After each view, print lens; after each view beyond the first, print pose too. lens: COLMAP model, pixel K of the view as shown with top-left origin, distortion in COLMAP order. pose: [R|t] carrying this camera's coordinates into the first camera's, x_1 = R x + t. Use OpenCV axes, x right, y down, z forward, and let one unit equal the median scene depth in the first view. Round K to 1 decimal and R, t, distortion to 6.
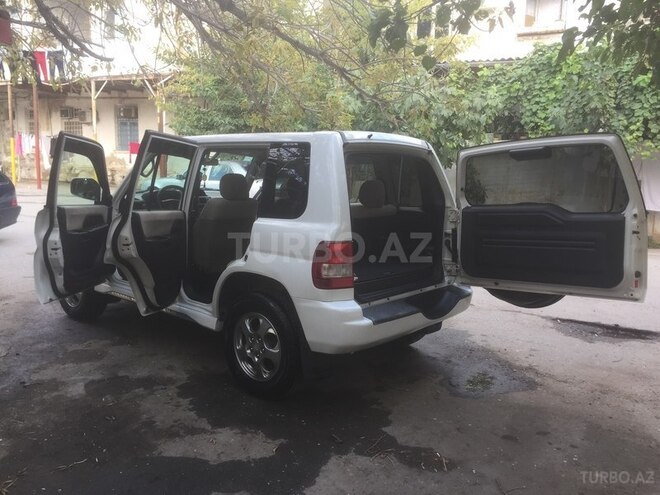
lens RADIAL K [[567.2, 0, 330.0], [0, 567.2, 247.5], [0, 0, 1]] dist [0.097322, -0.148173]
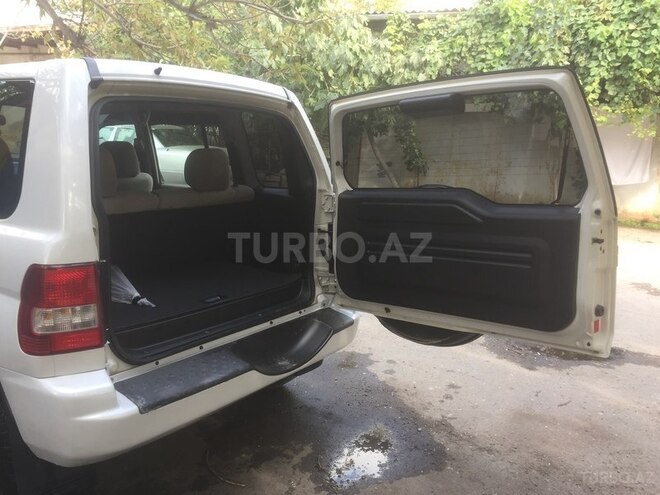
lens RADIAL K [[567.2, 0, 330.0], [0, 567.2, 247.5], [0, 0, 1]] dist [0.097322, -0.148173]
pose [[0.997523, -0.007968, 0.069894, 0.122170], [0.004169, 0.998514, 0.054338, -0.029505], [-0.070223, -0.053912, 0.996073, 0.244053]]
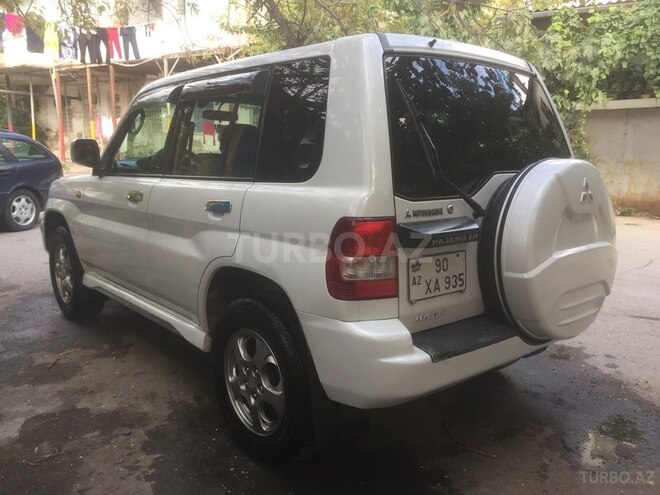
lens RADIAL K [[567.2, 0, 330.0], [0, 567.2, 247.5], [0, 0, 1]] dist [0.097322, -0.148173]
pose [[0.988613, 0.004704, -0.150410, 0.033682], [-0.000340, 0.999579, 0.029025, 0.001728], [0.150483, -0.028644, 0.988198, 0.229984]]
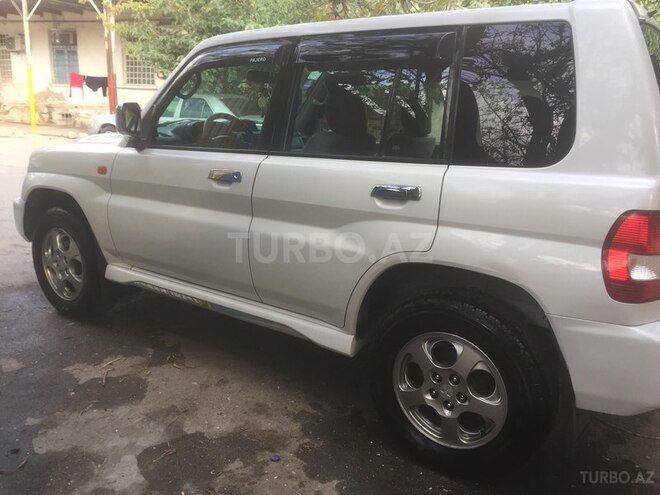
lens RADIAL K [[567.2, 0, 330.0], [0, 567.2, 247.5], [0, 0, 1]] dist [0.097322, -0.148173]
pose [[0.994905, -0.022436, 0.098290, -0.182704], [0.012514, 0.994866, 0.100421, -0.018216], [-0.100038, -0.098679, 0.990078, 0.275598]]
